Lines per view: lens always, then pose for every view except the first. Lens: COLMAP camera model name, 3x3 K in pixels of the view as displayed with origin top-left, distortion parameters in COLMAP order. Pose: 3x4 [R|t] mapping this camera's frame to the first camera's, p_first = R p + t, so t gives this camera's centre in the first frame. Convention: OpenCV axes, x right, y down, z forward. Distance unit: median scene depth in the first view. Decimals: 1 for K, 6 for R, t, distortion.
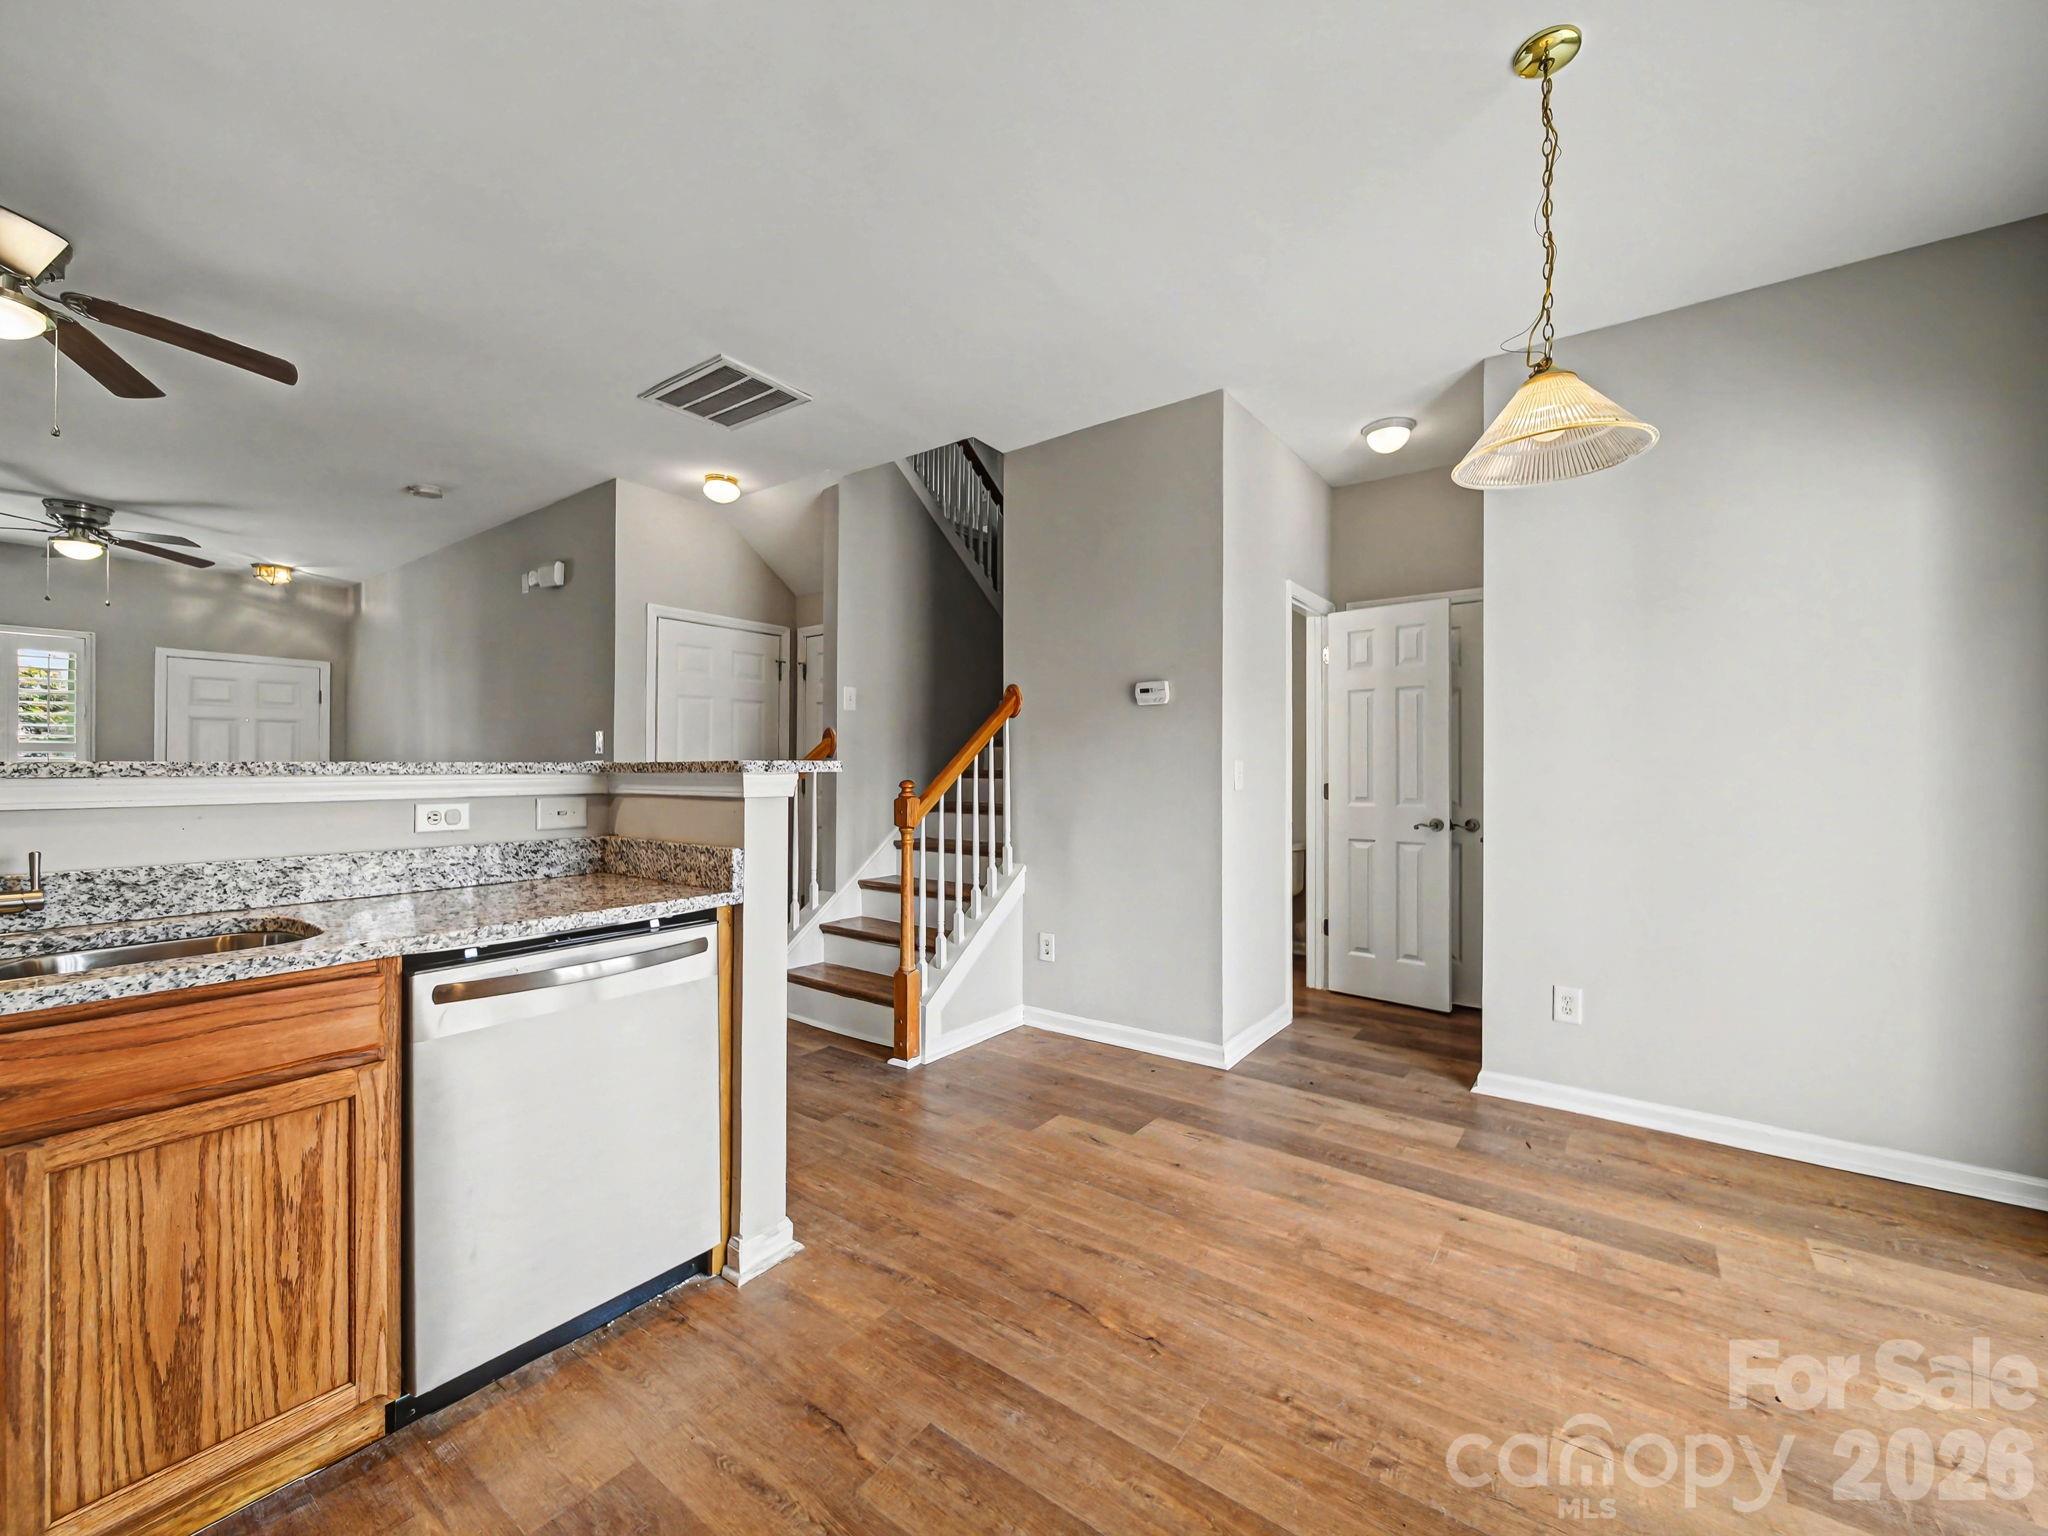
lens RADIAL K [[821.0, 0, 1045.5], [0, 821.0, 761.7], [0, 0, 1]] dist [-0.000826, -0.000399]
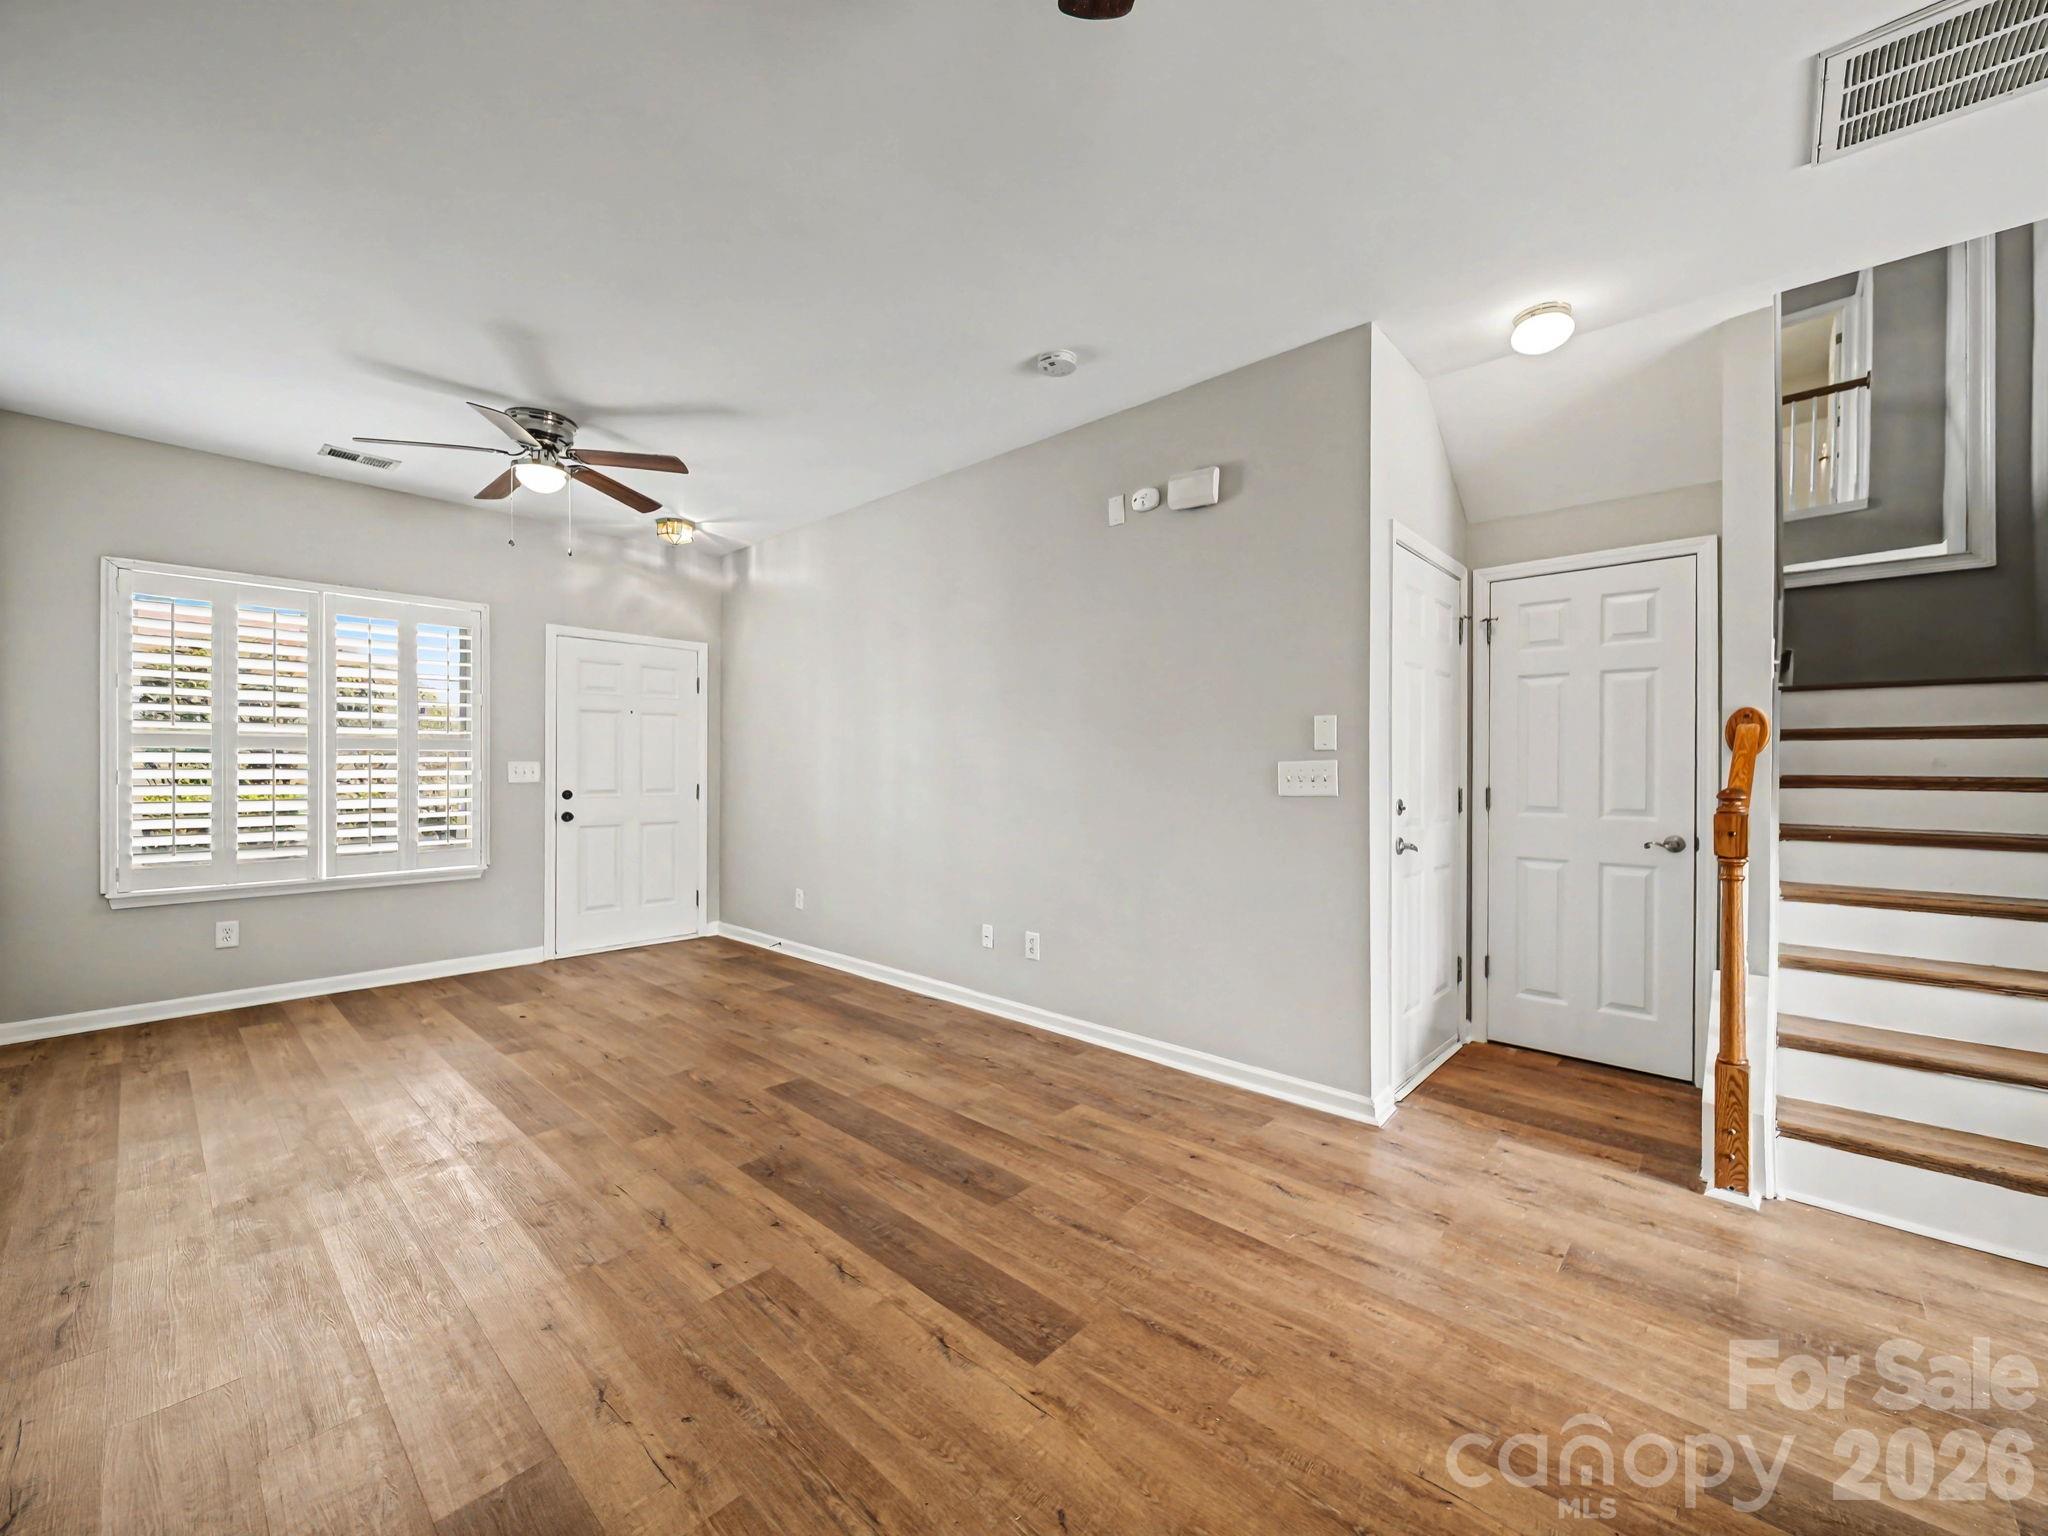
lens RADIAL K [[821.0, 0, 1045.5], [0, 821.0, 761.7], [0, 0, 1]] dist [-0.000826, -0.000399]
pose [[0.993074, 0.000651, -0.117491, -0.460676], [-0.000278, 0.999995, 0.003193, -0.000620], [0.117493, -0.003138, 0.993069, 0.214243]]
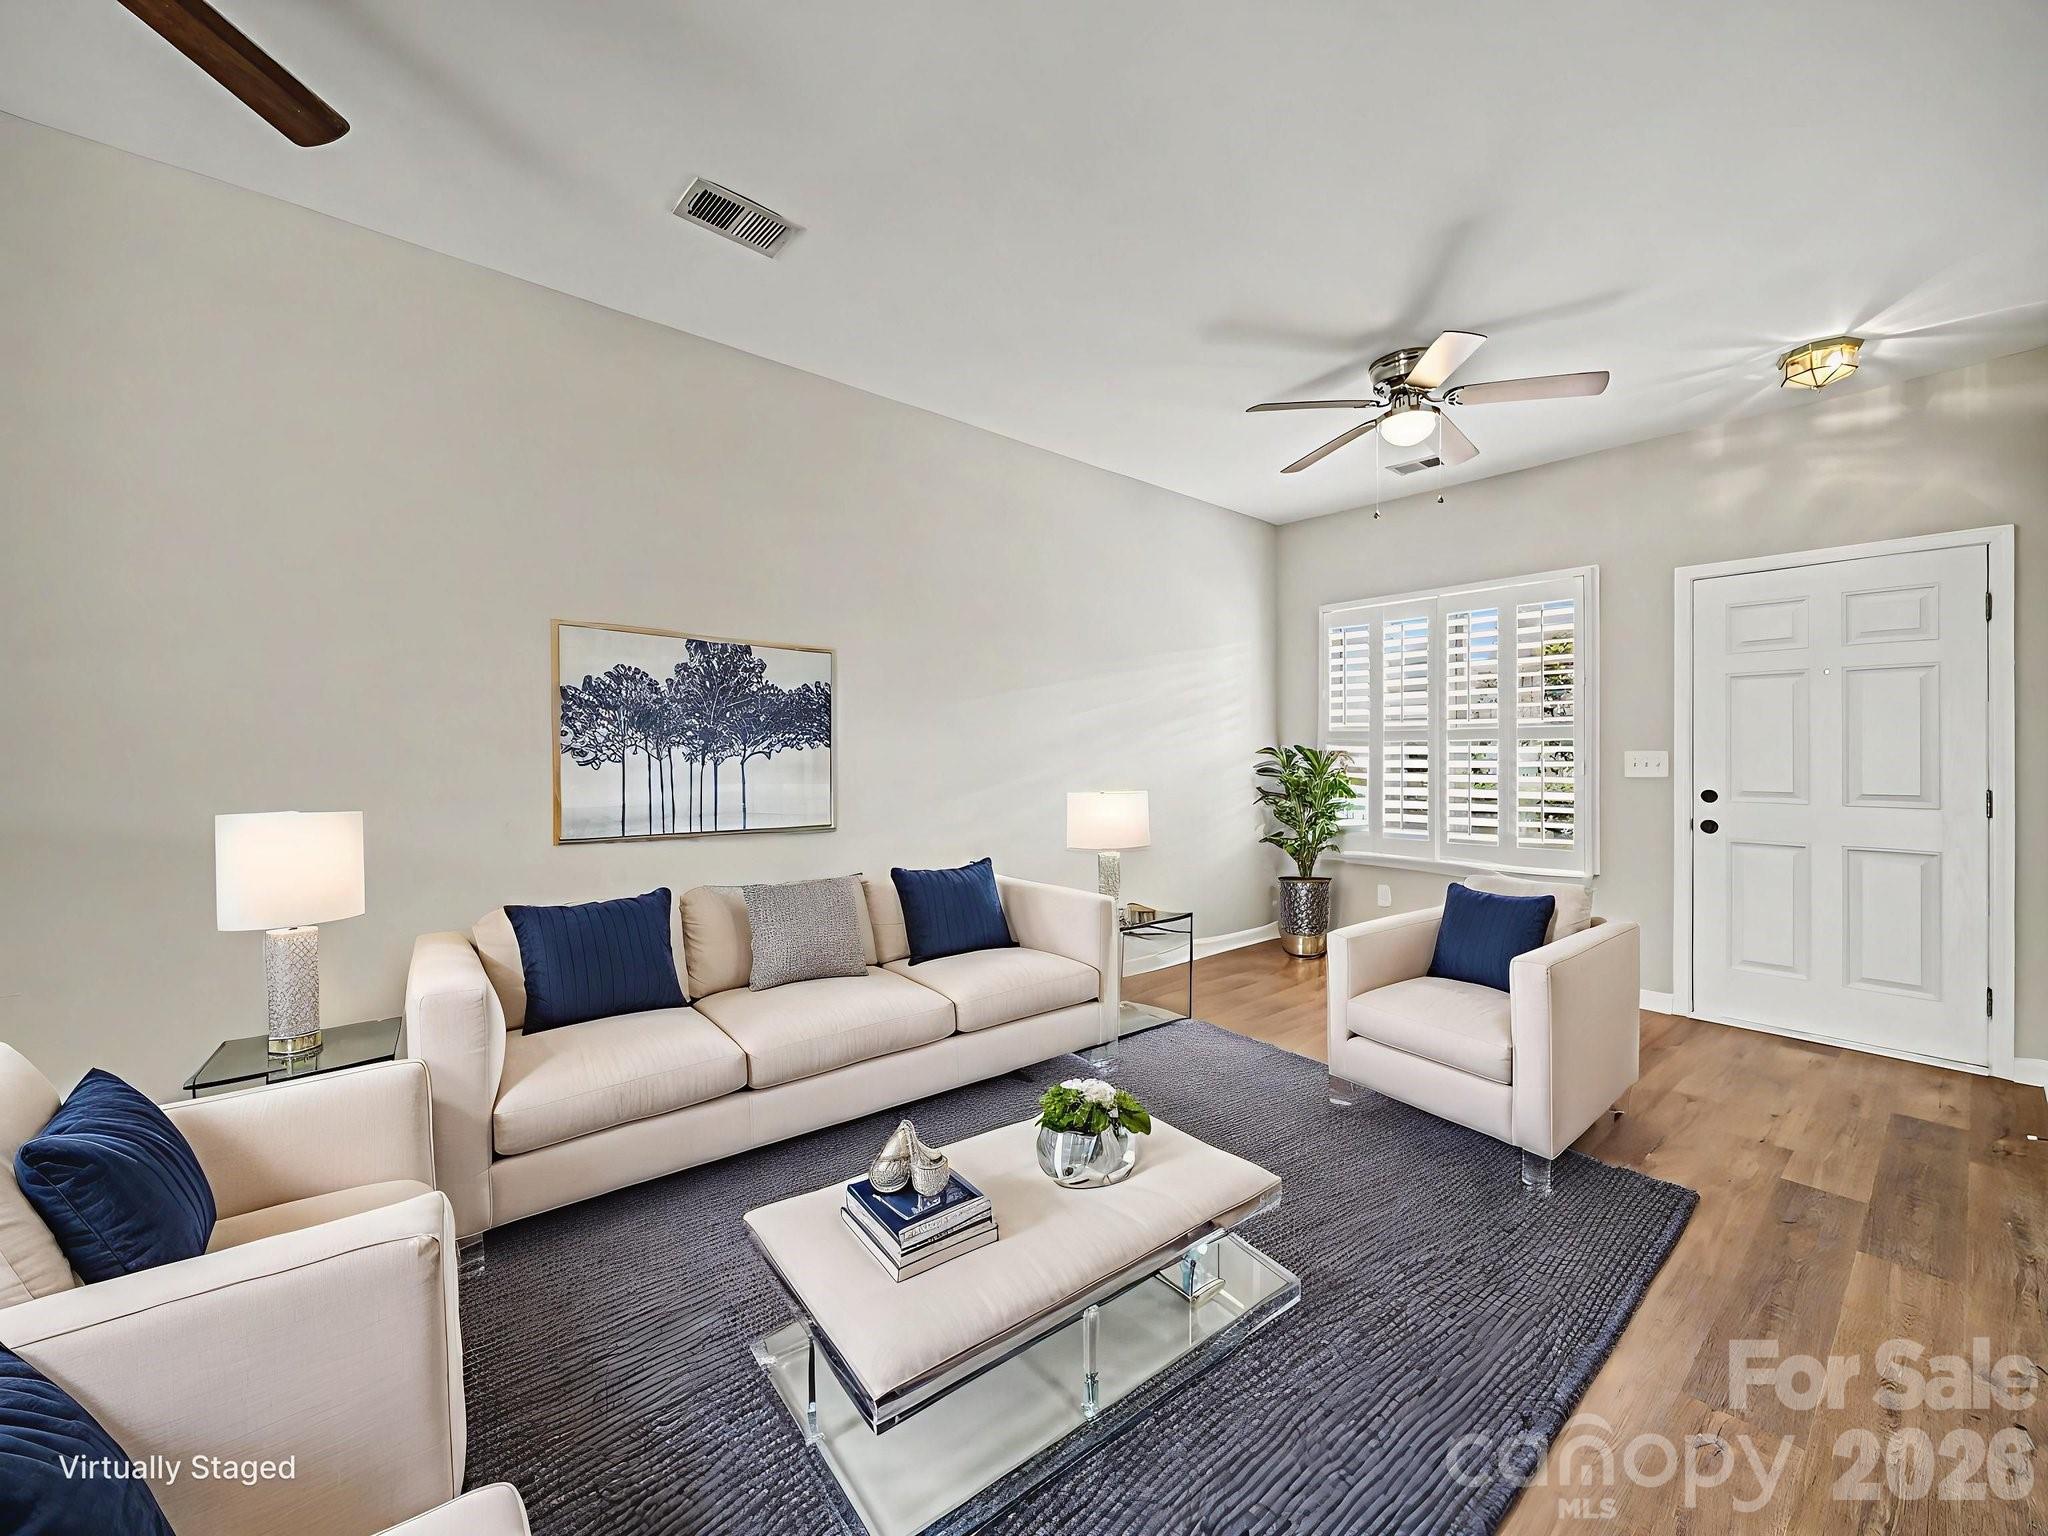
lens RADIAL K [[821.0, 0, 1045.5], [0, 821.0, 761.7], [0, 0, 1]] dist [-0.000826, -0.000399]
pose [[-0.258101, 0.003774, -0.966111, -0.330106], [0.001699, 0.999993, 0.003452, 0.007275], [0.966117, -0.000751, -0.258105, 0.663998]]
